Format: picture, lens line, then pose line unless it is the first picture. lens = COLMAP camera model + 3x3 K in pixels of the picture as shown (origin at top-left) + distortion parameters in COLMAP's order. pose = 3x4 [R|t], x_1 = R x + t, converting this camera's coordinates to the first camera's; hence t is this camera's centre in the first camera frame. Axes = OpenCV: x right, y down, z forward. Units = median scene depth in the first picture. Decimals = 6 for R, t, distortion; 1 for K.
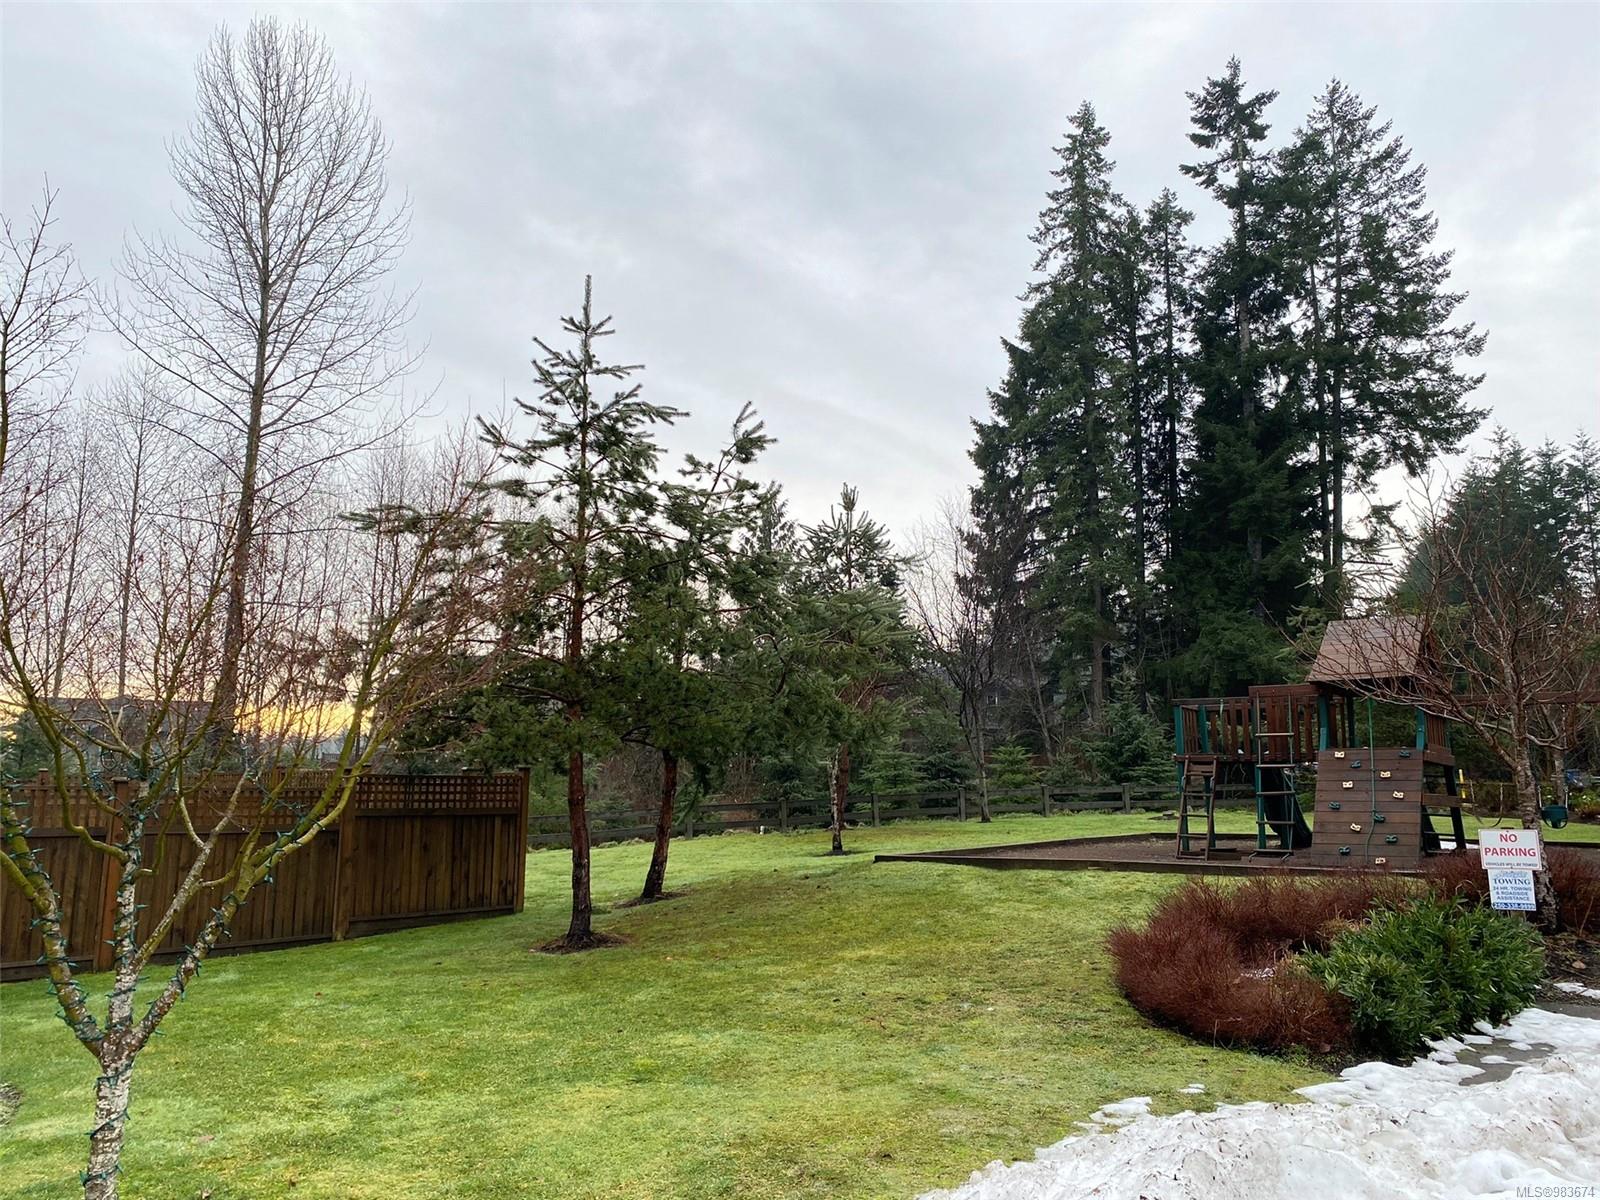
lens RADIAL K [[1225.2, 0, 802.0], [0, 1225.2, 596.0], [0, 0, 1]] dist [0.099148, -0.173351]
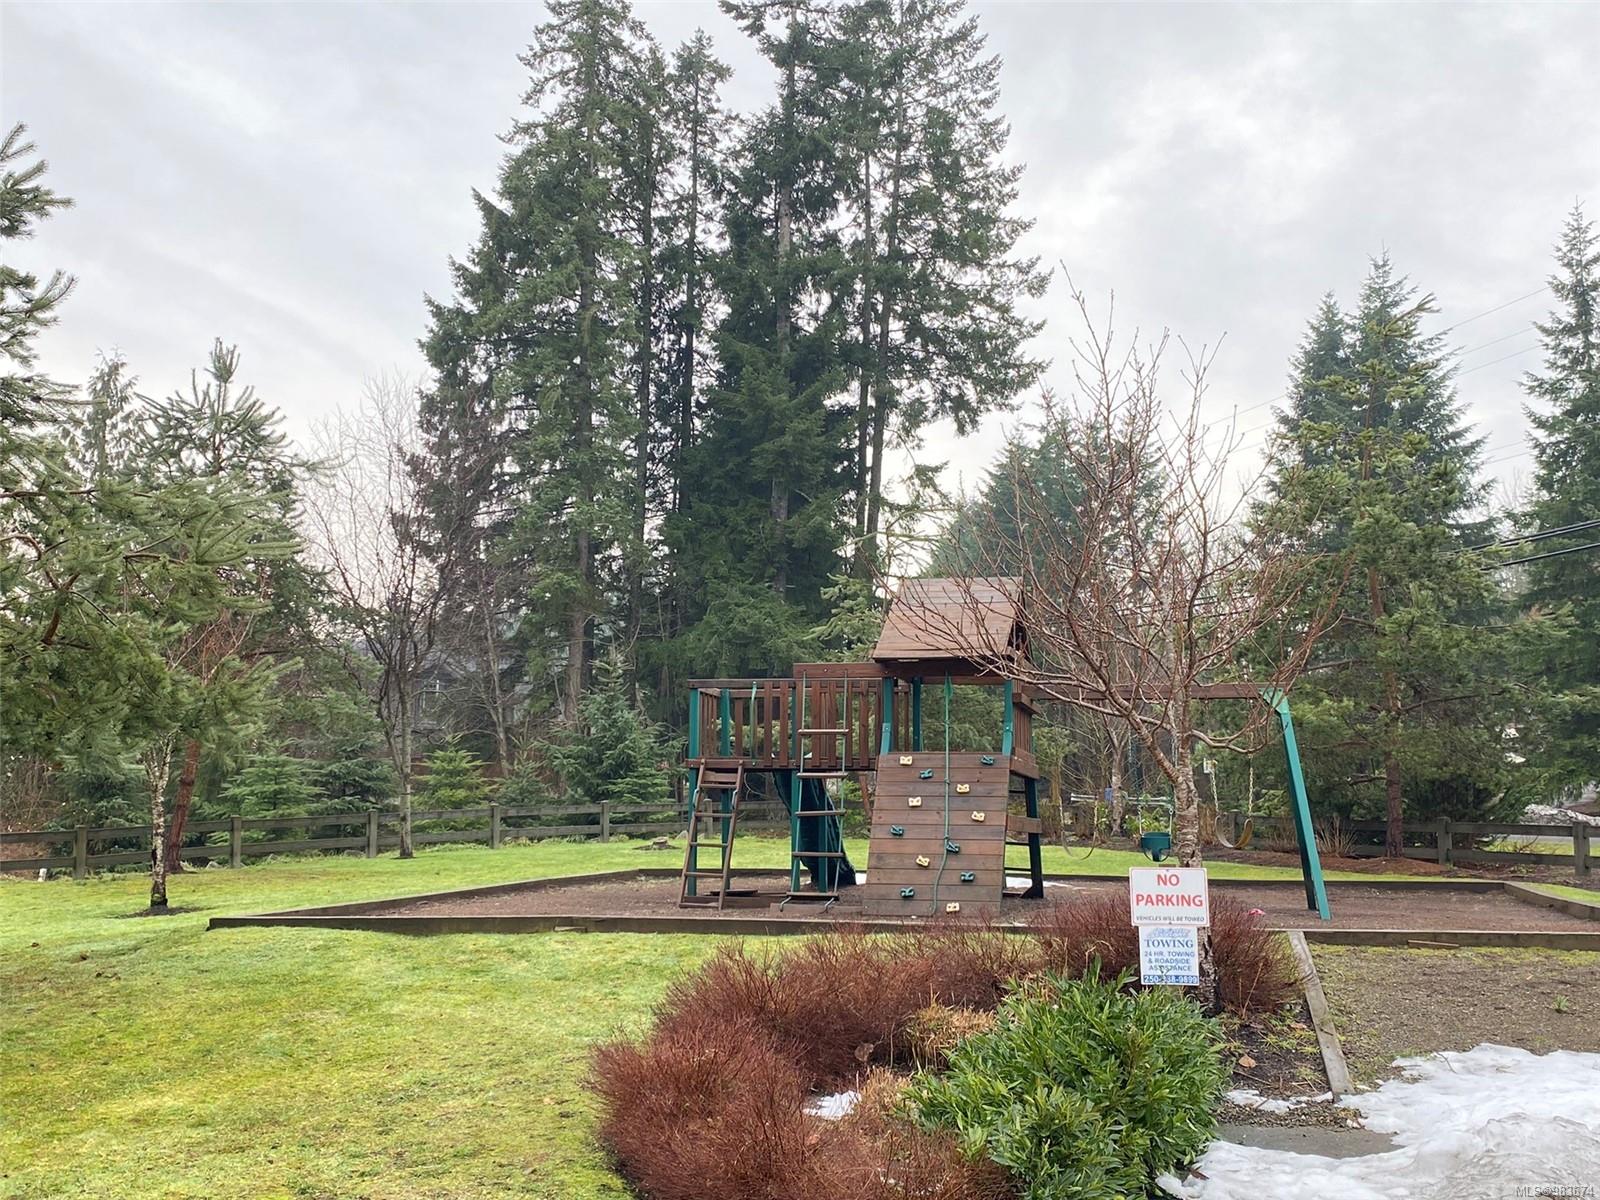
lens RADIAL K [[1456.8, 0, 793.4], [0, 1456.8, 590.0], [0, 0, 1]] dist [0.147372, -0.319594]
pose [[0.923698, 0.062230, 0.378035, 0.024185], [-0.064372, 0.997902, -0.006983, 0.022085], [-0.377676, -0.017884, 0.925765, 0.133922]]
